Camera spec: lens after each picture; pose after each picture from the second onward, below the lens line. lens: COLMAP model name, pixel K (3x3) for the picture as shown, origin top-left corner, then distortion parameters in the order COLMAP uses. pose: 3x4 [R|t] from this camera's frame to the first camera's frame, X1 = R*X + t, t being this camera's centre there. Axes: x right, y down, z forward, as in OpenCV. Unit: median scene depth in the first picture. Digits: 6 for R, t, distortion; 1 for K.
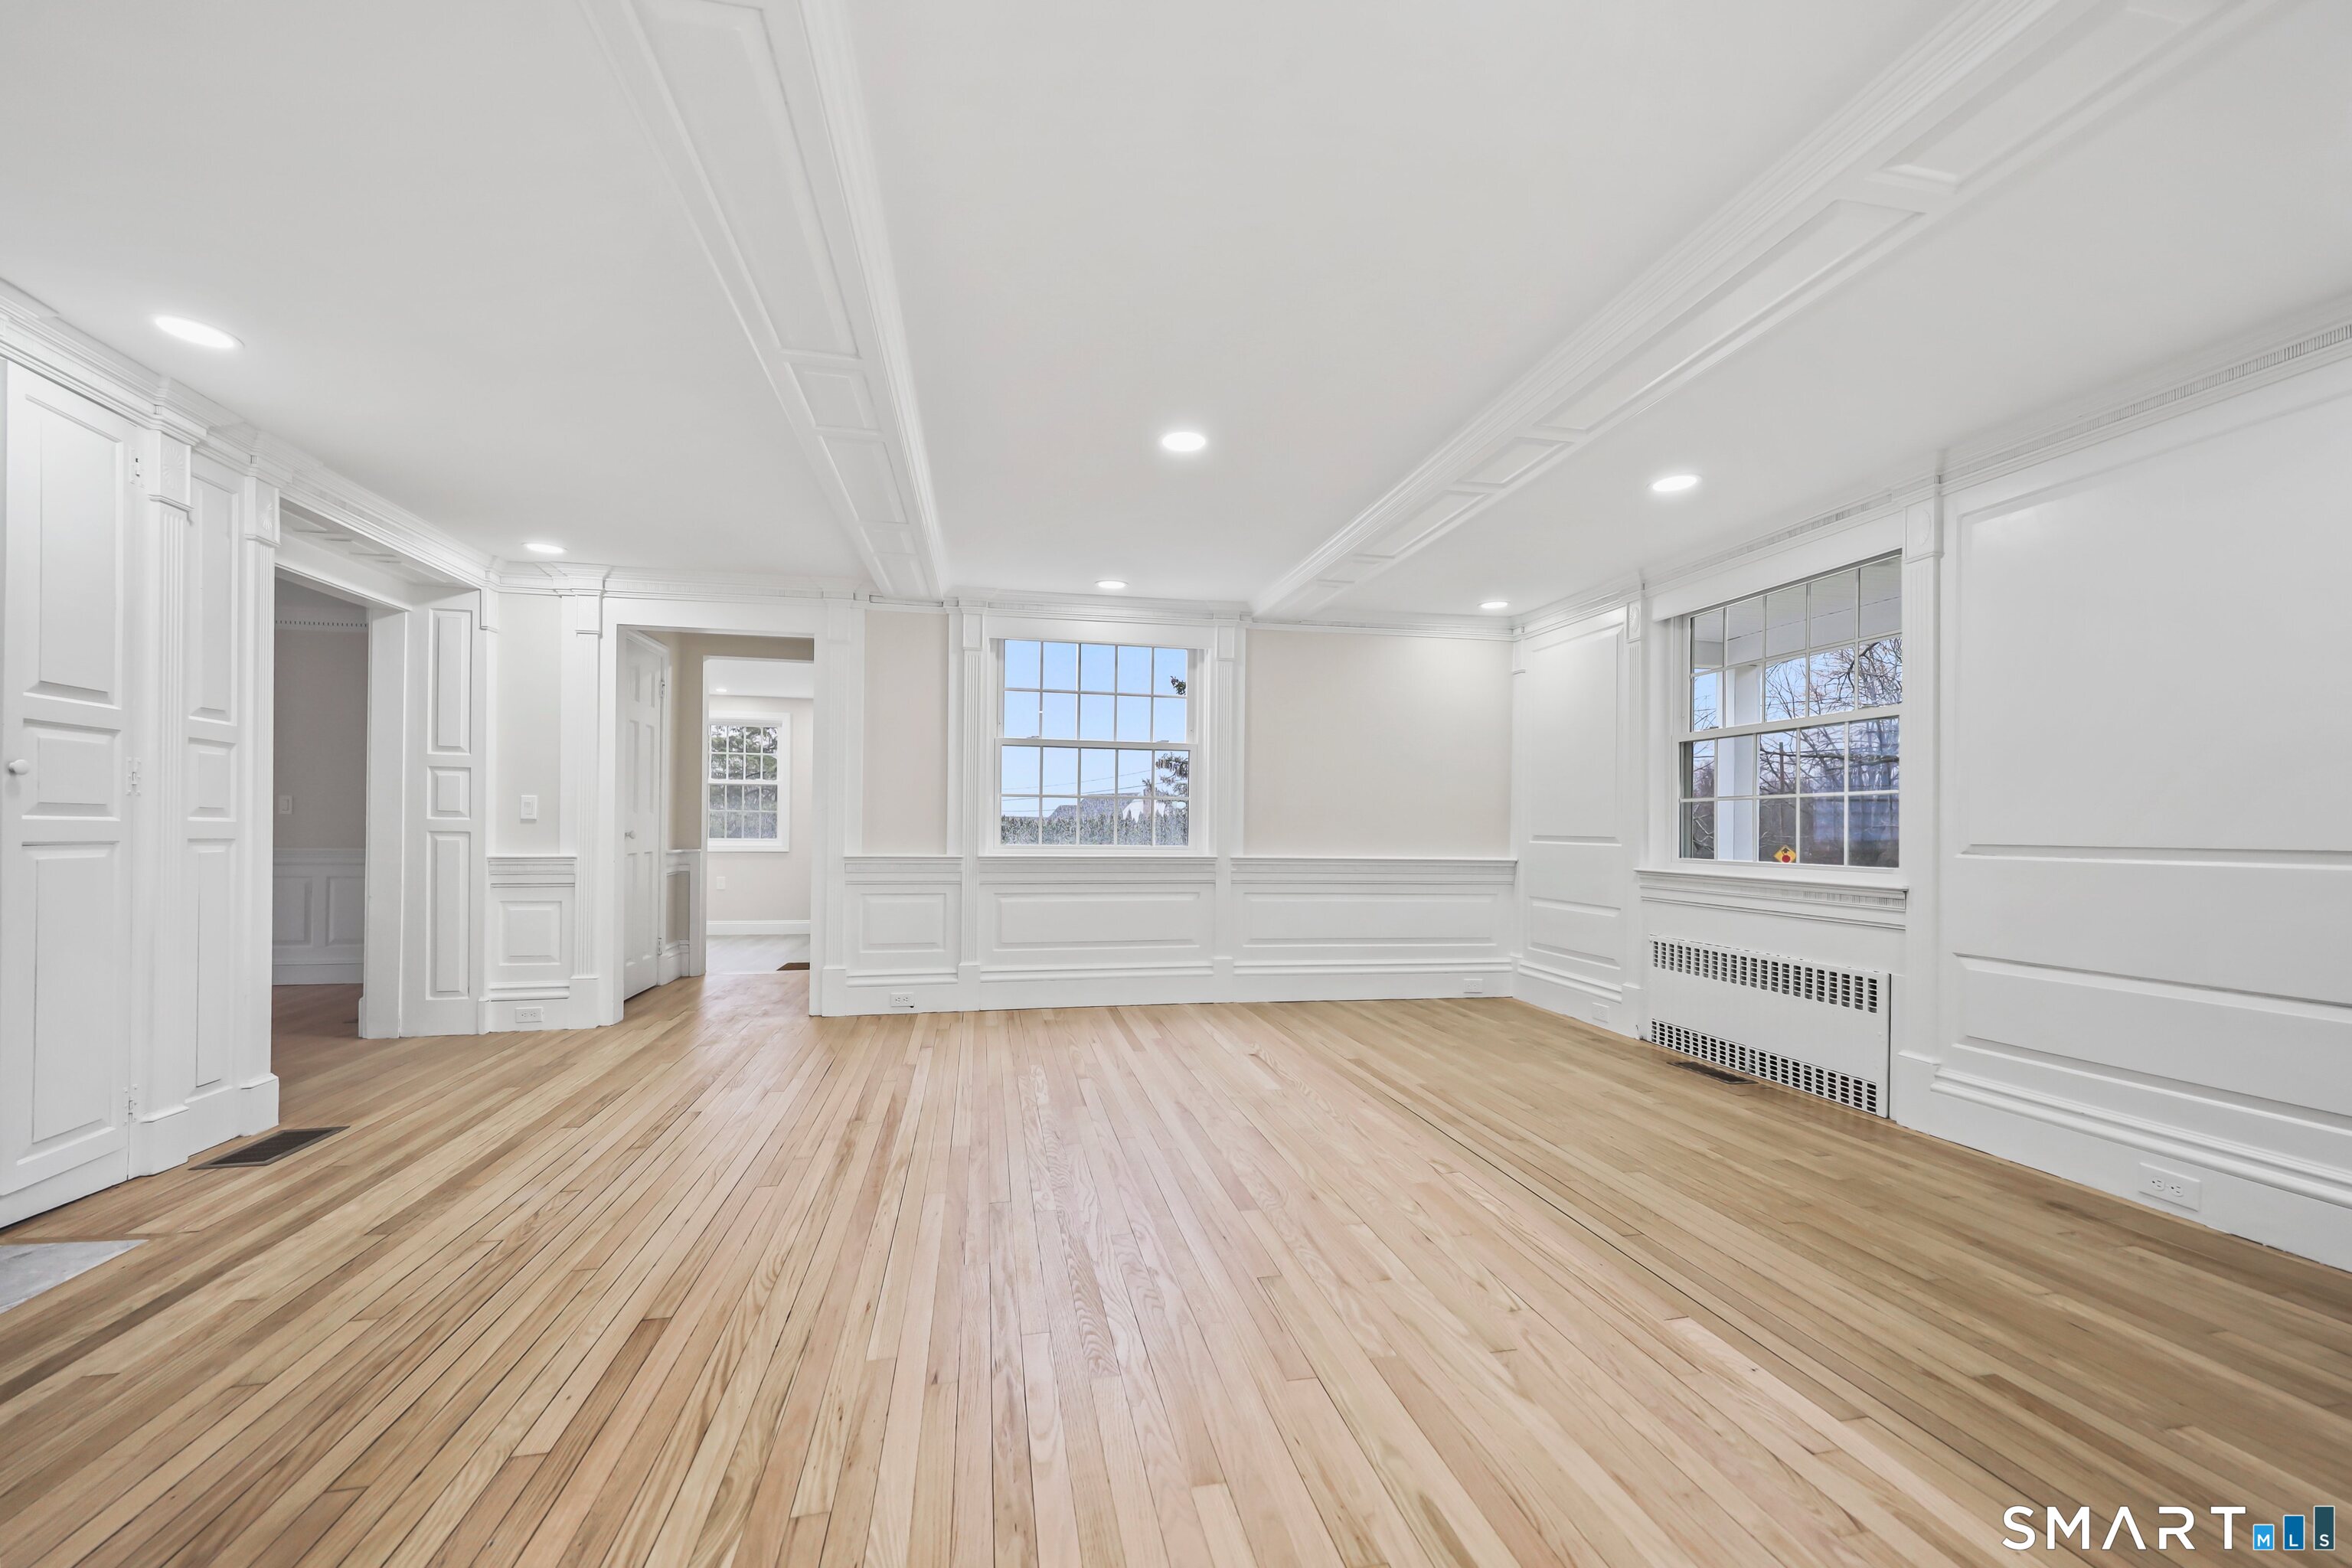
lens RADIAL K [[900.6, 0, 1163.2], [0, 900.6, 829.9], [0, 0, 1]] dist [0.000756, 0.000047]
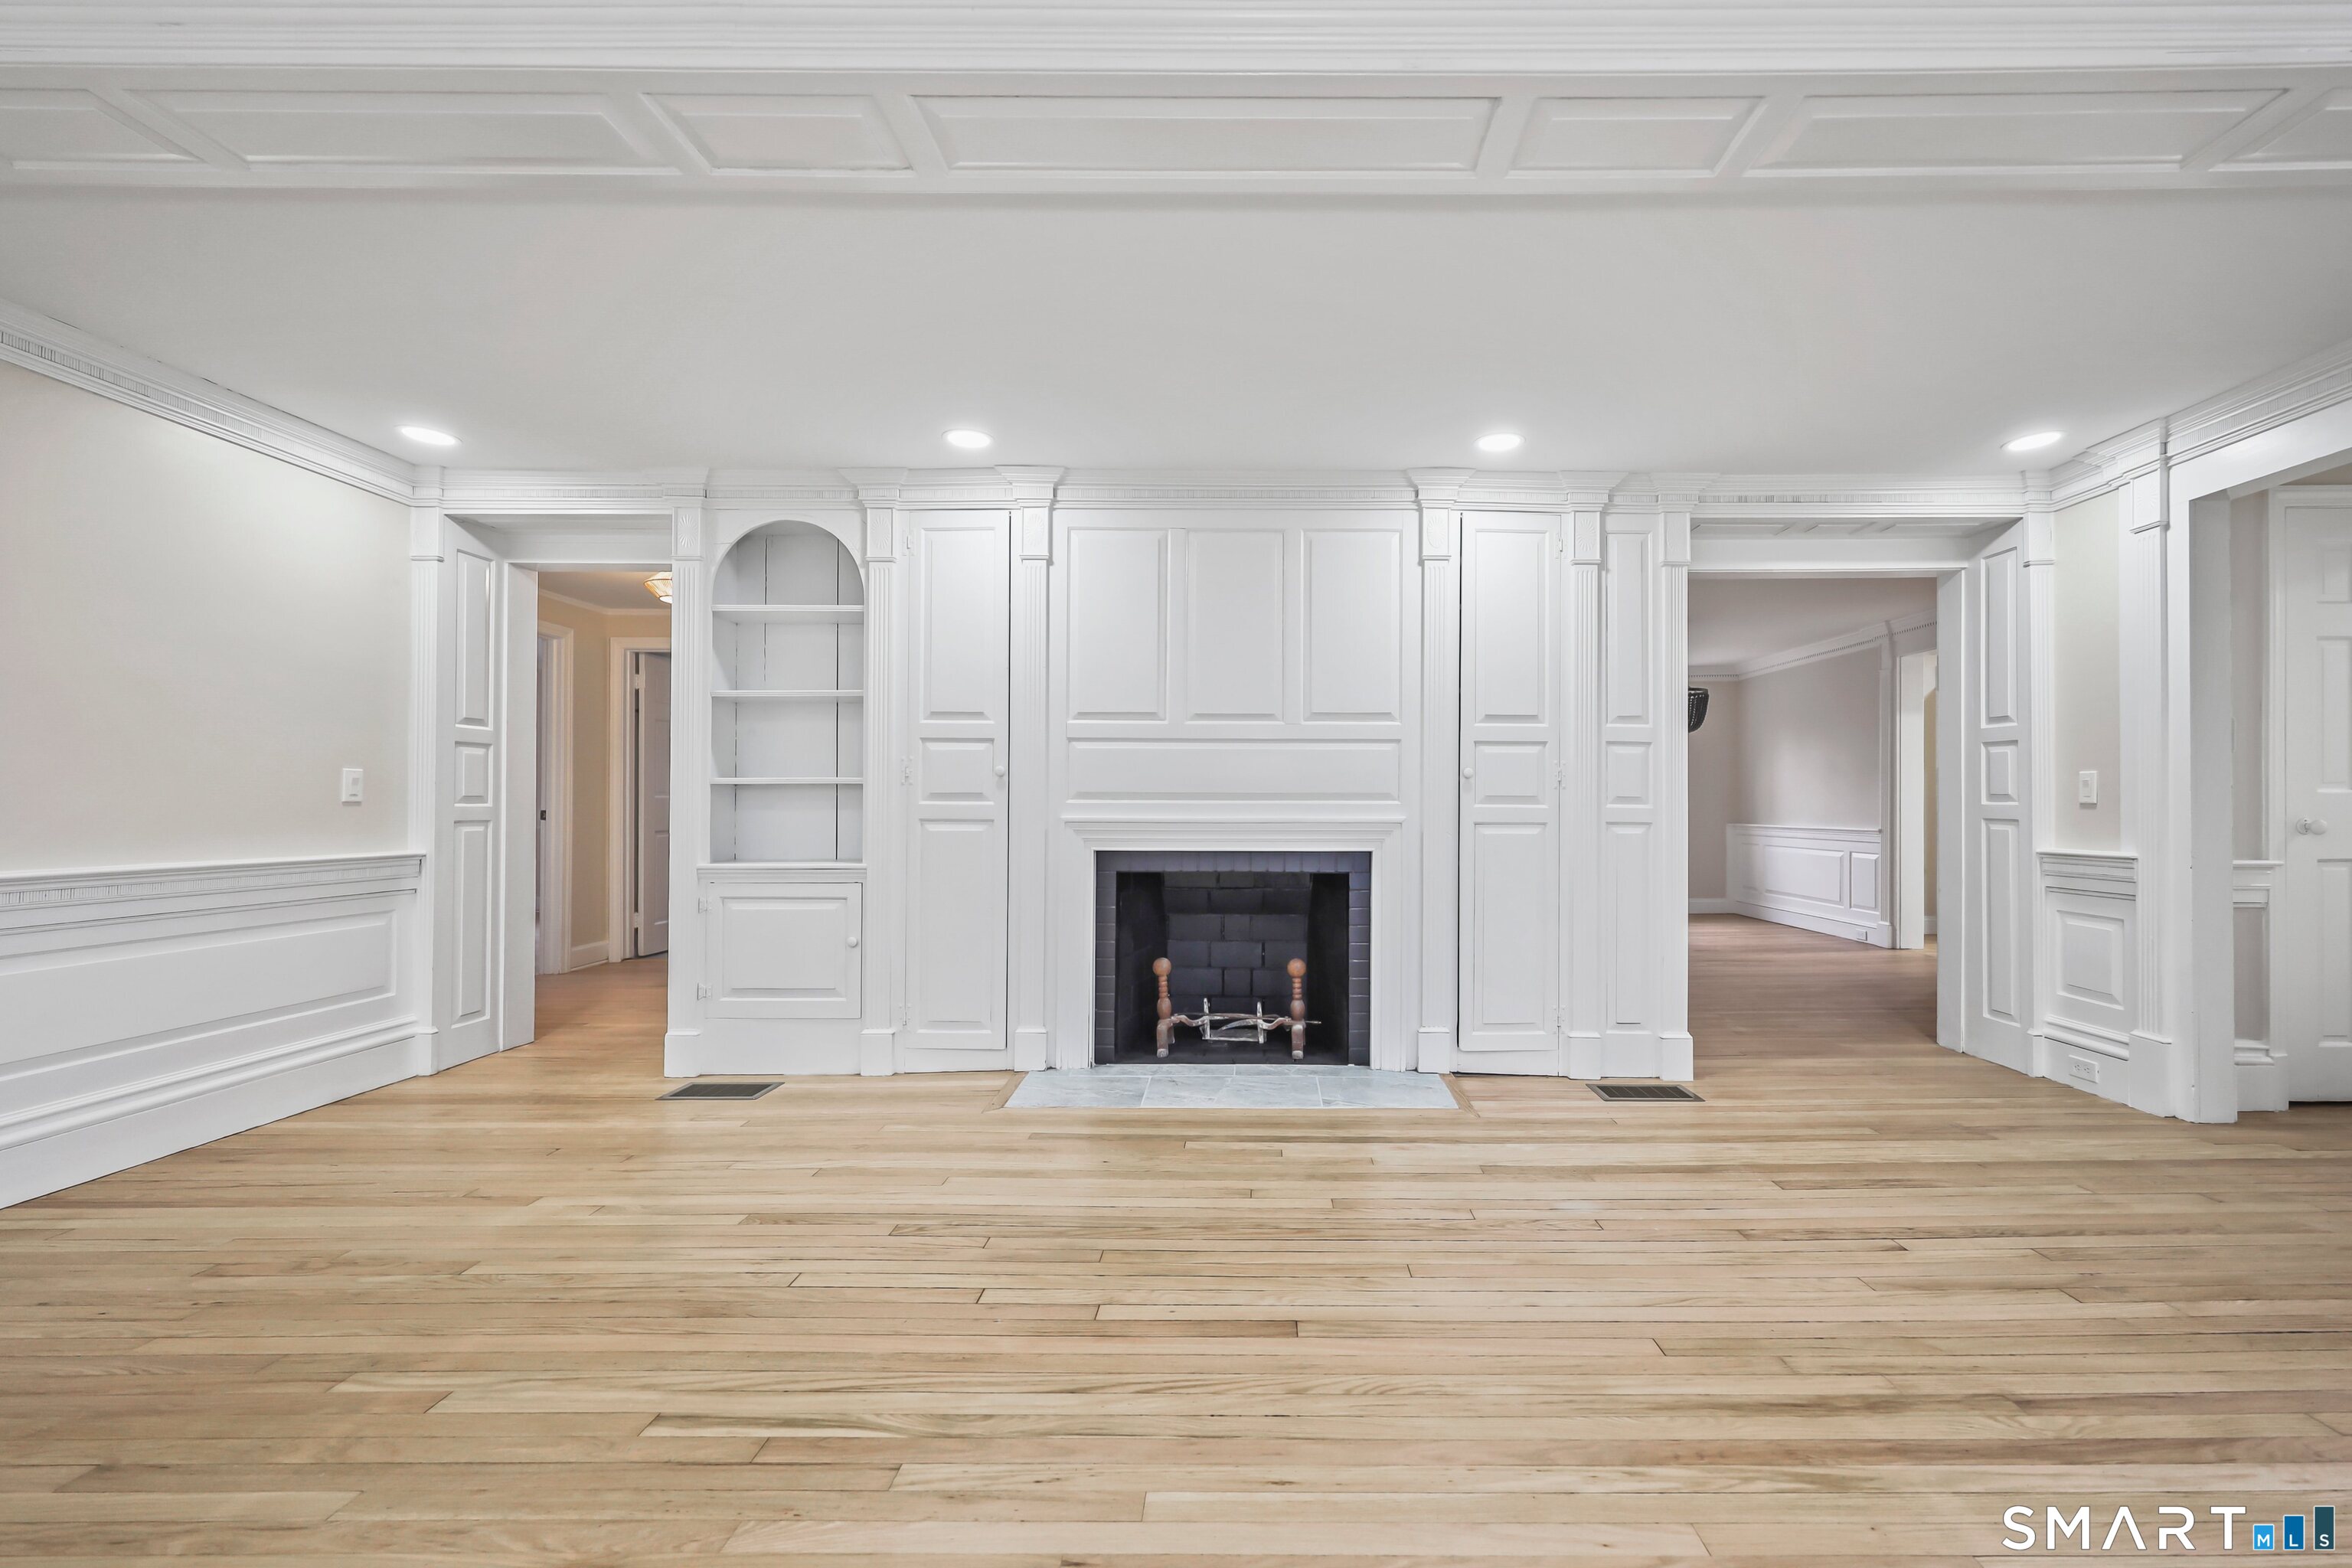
lens RADIAL K [[935.1, 0, 1261.9], [0, 935.1, 787.5], [0, 0, 1]] dist [-0.000064, -0.000109]
pose [[-0.192318, -0.026259, -0.980981, 0.298066], [-0.006183, 0.999654, -0.025547, -0.001916], [0.981313, 0.001152, -0.192414, 0.803596]]
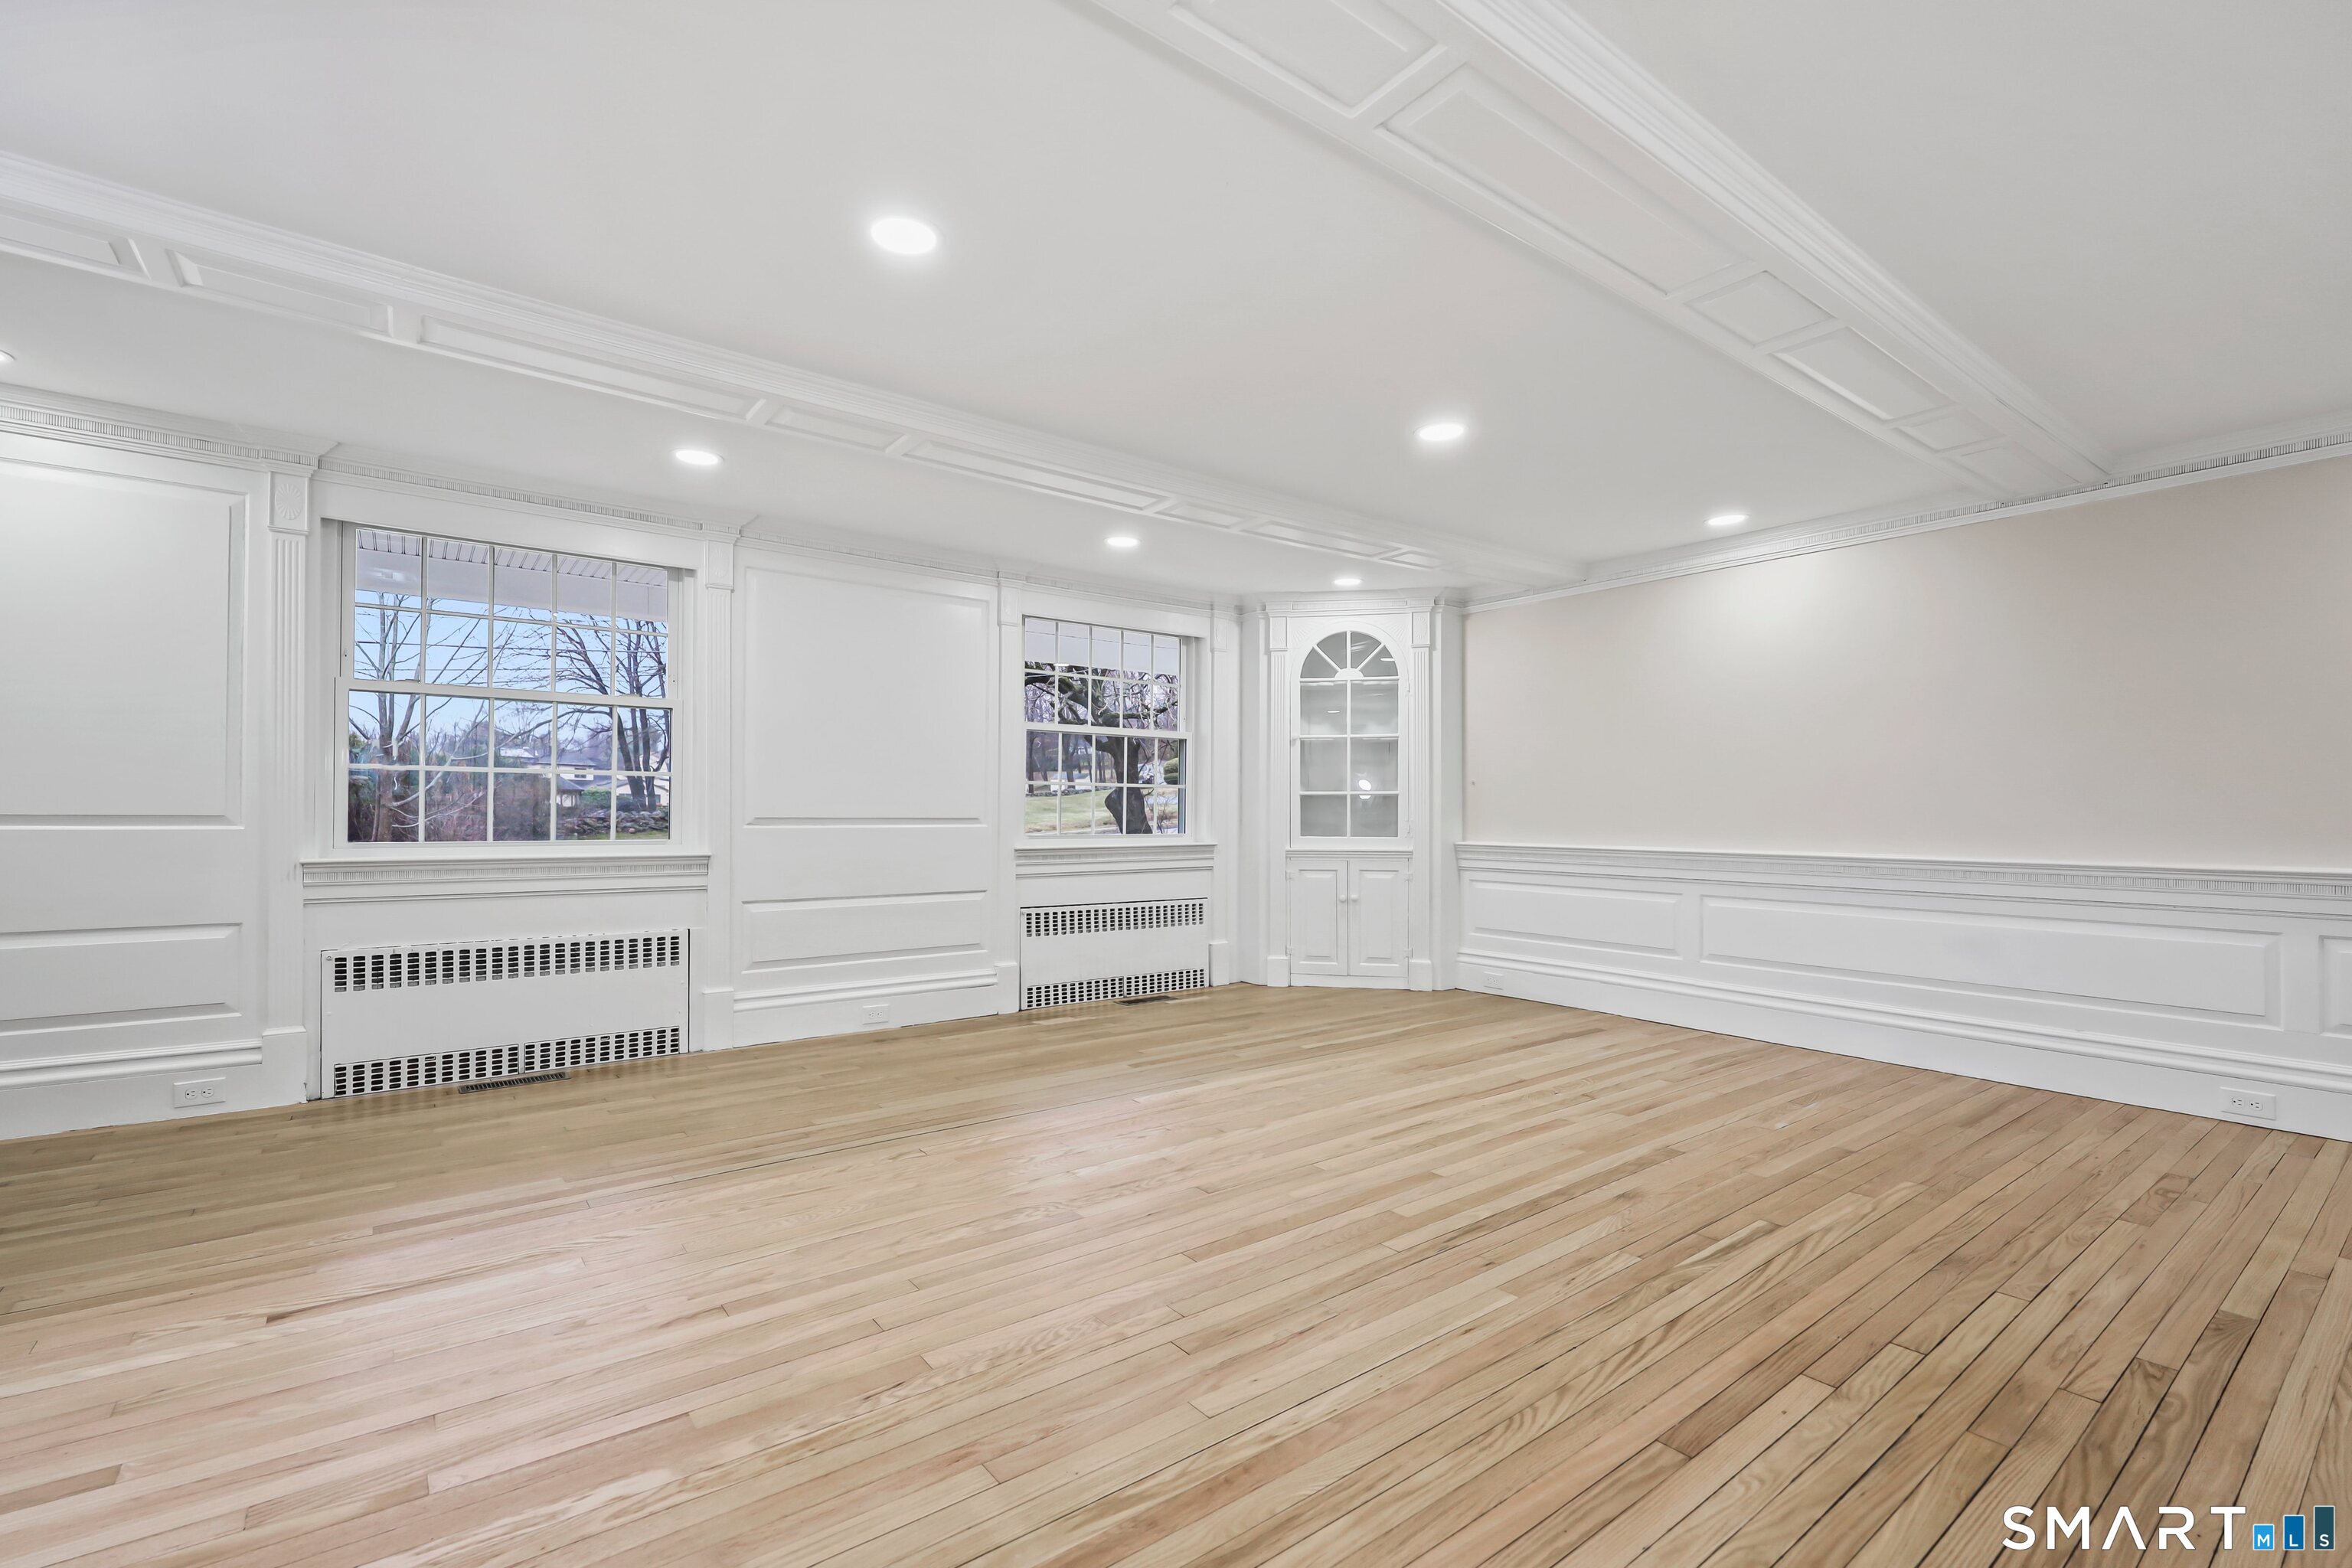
lens RADIAL K [[1020.2, 0, 1171.7], [0, 1020.2, 795.1], [0, 0, 1]] dist [-0.005263, 0.003975]
pose [[-0.438315, 0.007756, 0.898788, -0.809466], [-0.004549, 0.999931, -0.010847, -0.003866], [-0.898810, -0.008843, -0.438249, 1.236083]]
